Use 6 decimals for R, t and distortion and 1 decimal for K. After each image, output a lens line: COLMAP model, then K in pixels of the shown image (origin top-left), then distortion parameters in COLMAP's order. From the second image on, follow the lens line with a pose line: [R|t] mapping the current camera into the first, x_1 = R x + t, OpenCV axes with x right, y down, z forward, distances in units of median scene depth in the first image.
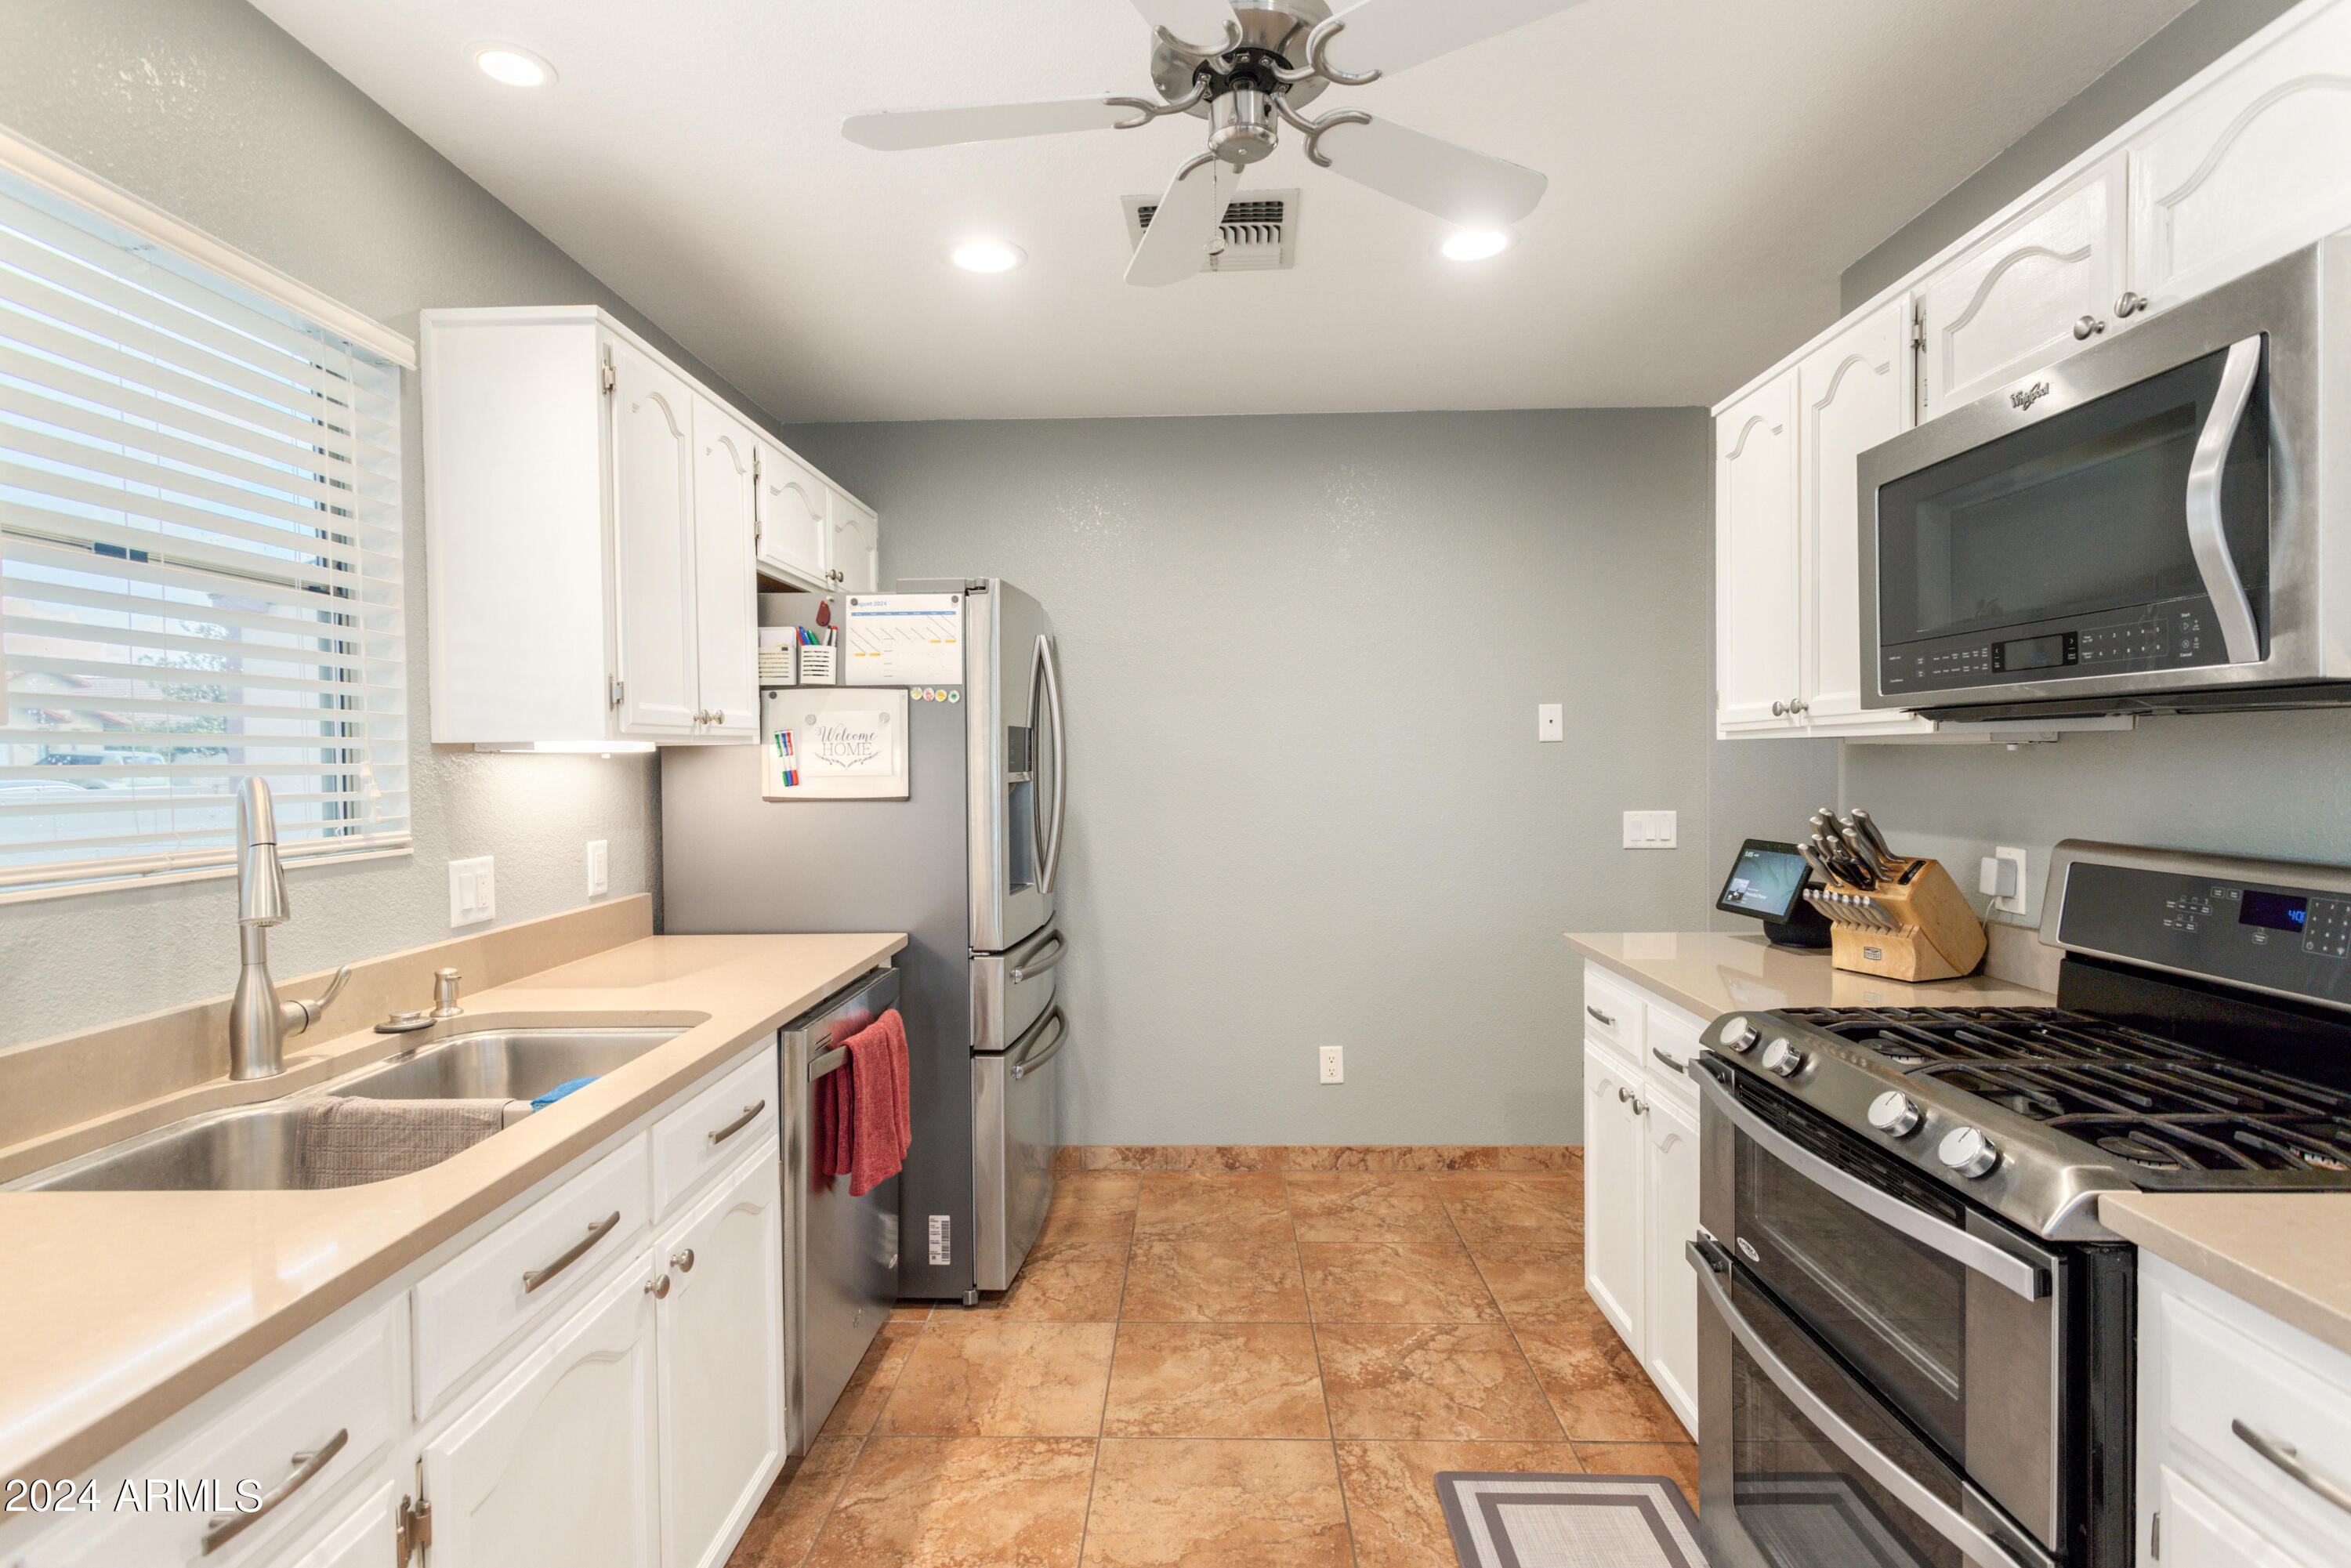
lens RADIAL K [[1160.0, 0, 1186.1], [0, 1160.0, 774.7], [0, 0, 1]] dist [0.004343, 0.000359]
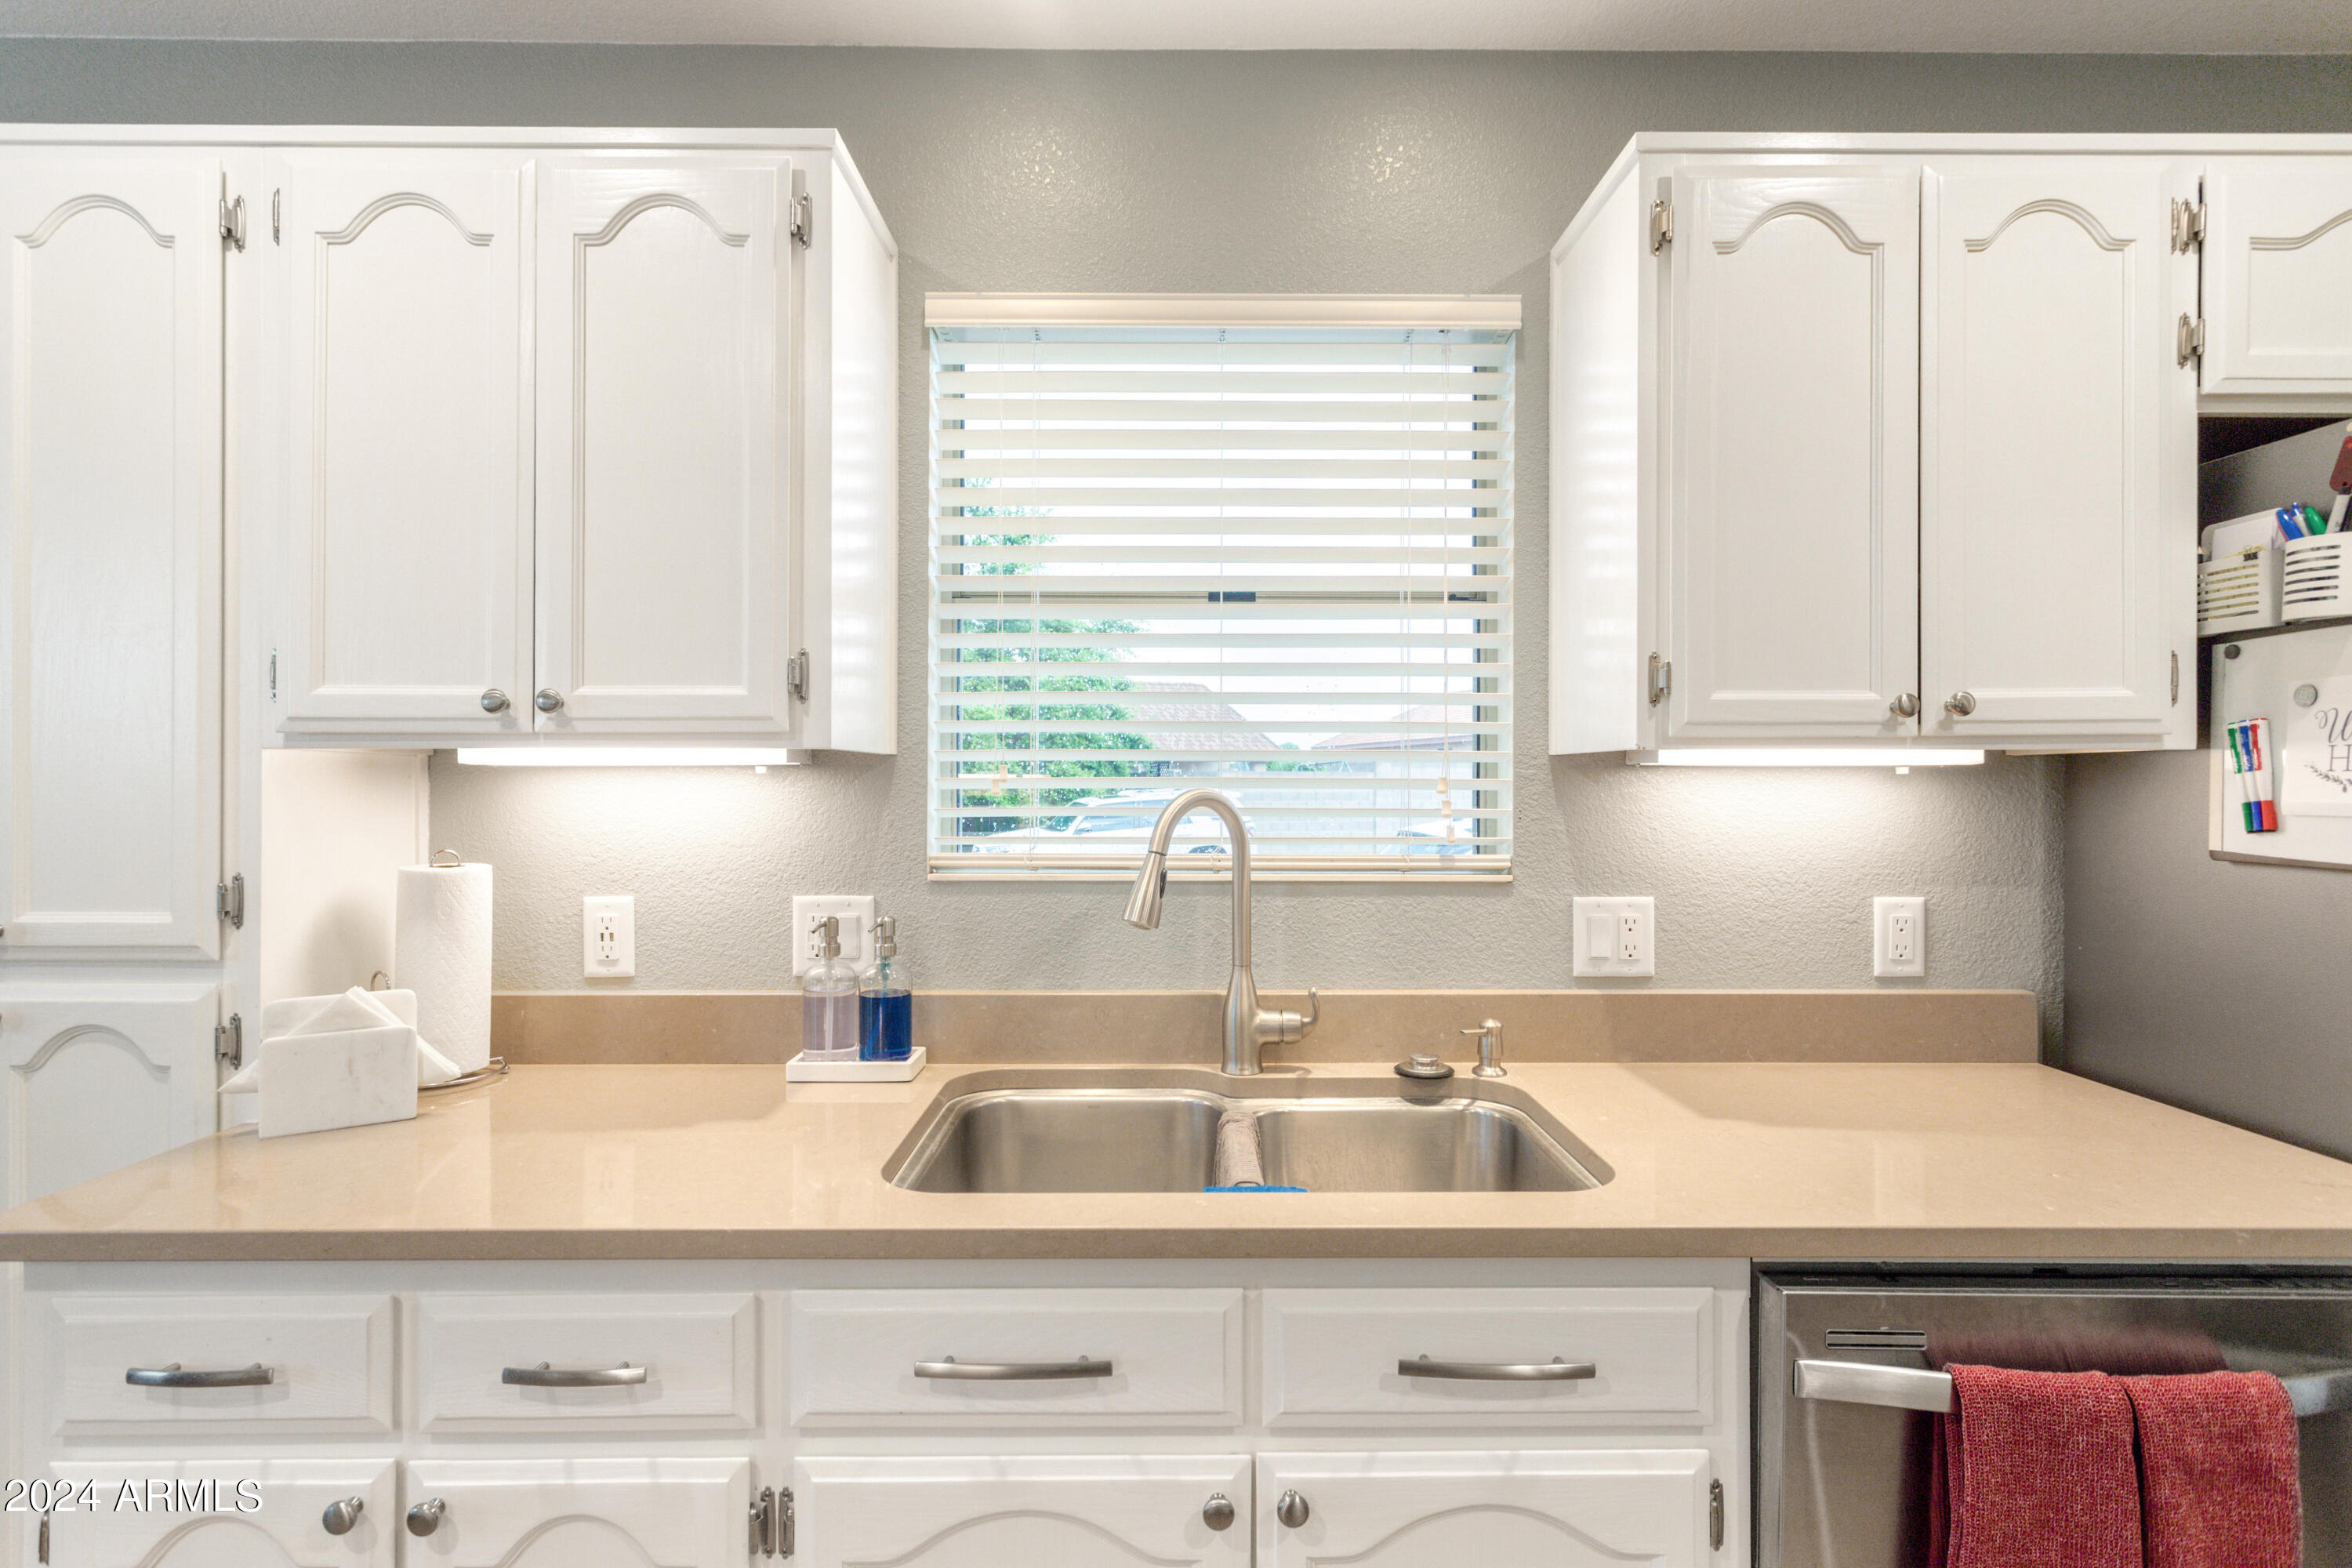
lens RADIAL K [[1088.4, 0, 1039.5], [0, 1088.4, 790.5], [0, 0, 1]] dist [-0.060600, 0.032582]
pose [[0.005266, 0.020941, -0.999767, 0.130834], [-0.016425, 0.999648, 0.020852, -0.011072], [0.999851, 0.016311, 0.005608, 0.578712]]
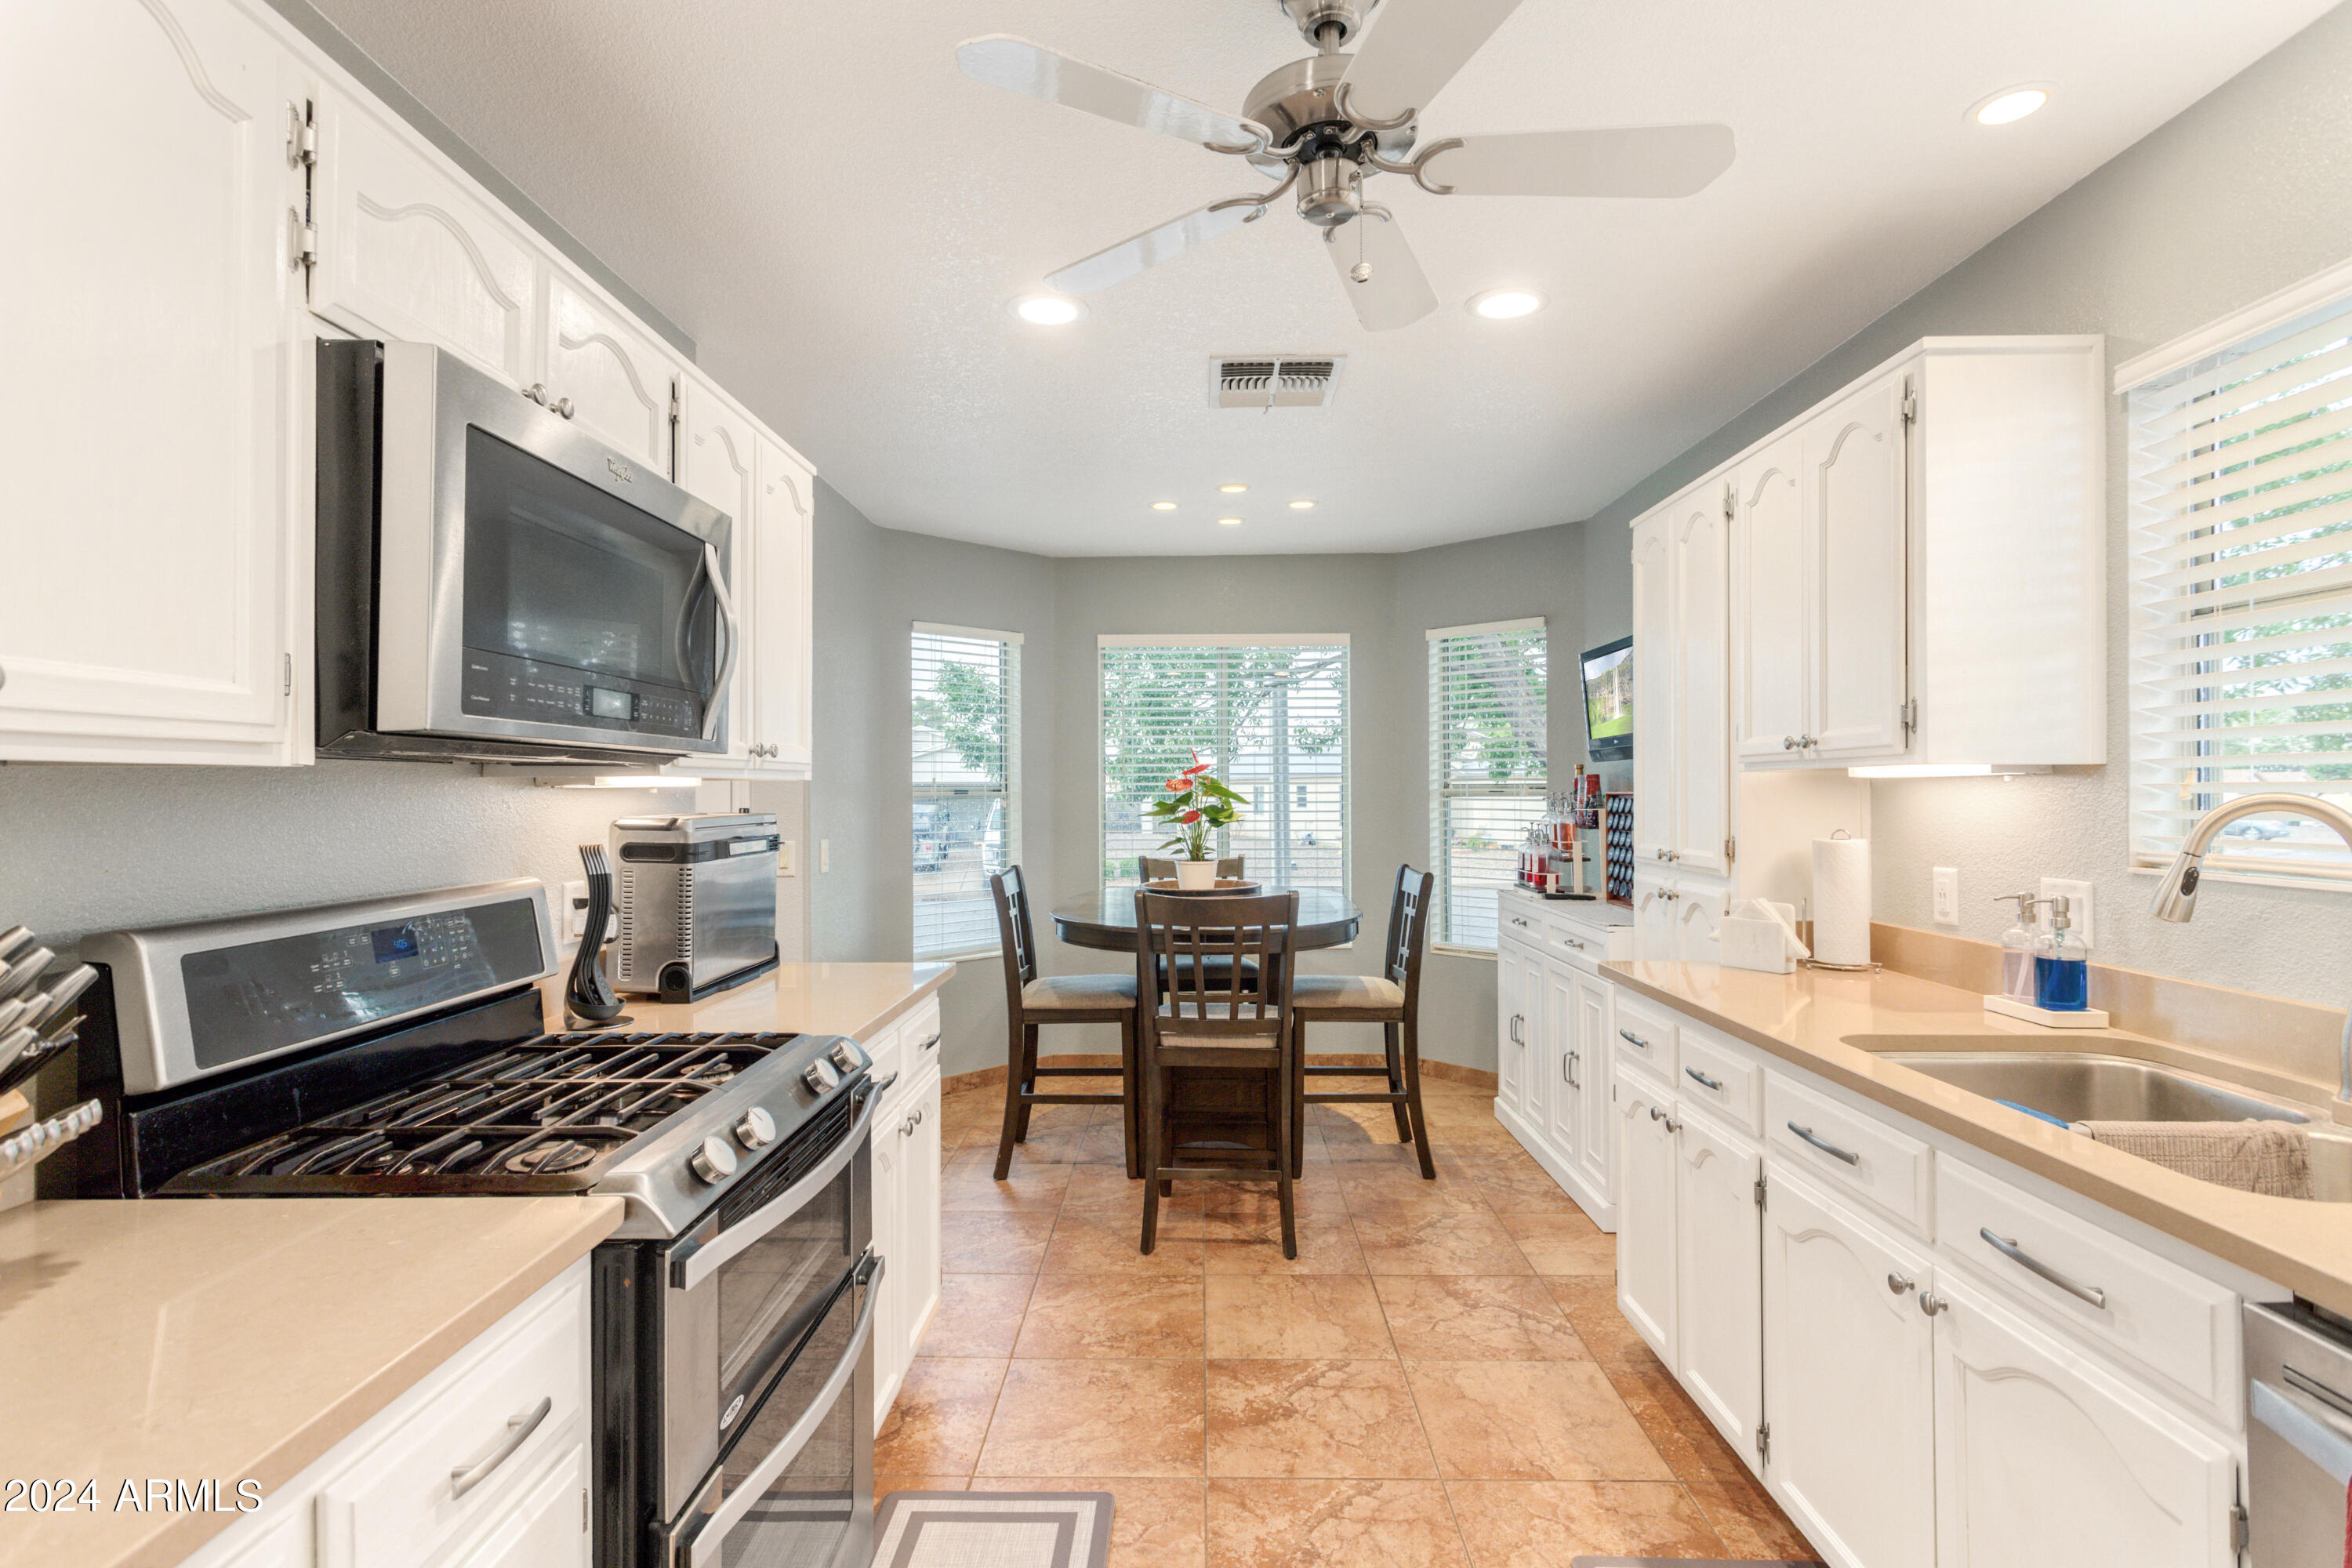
lens RADIAL K [[1143.3, 0, 1176.0], [0, 1143.3, 784.0], [0, 0, 1]] dist [-0.003181, 0.000550]
pose [[-0.999652, 0.013391, 0.022718, 0.117704], [0.013598, 0.999868, 0.008942, -0.019271], [-0.022595, 0.009248, -0.999702, 1.325871]]
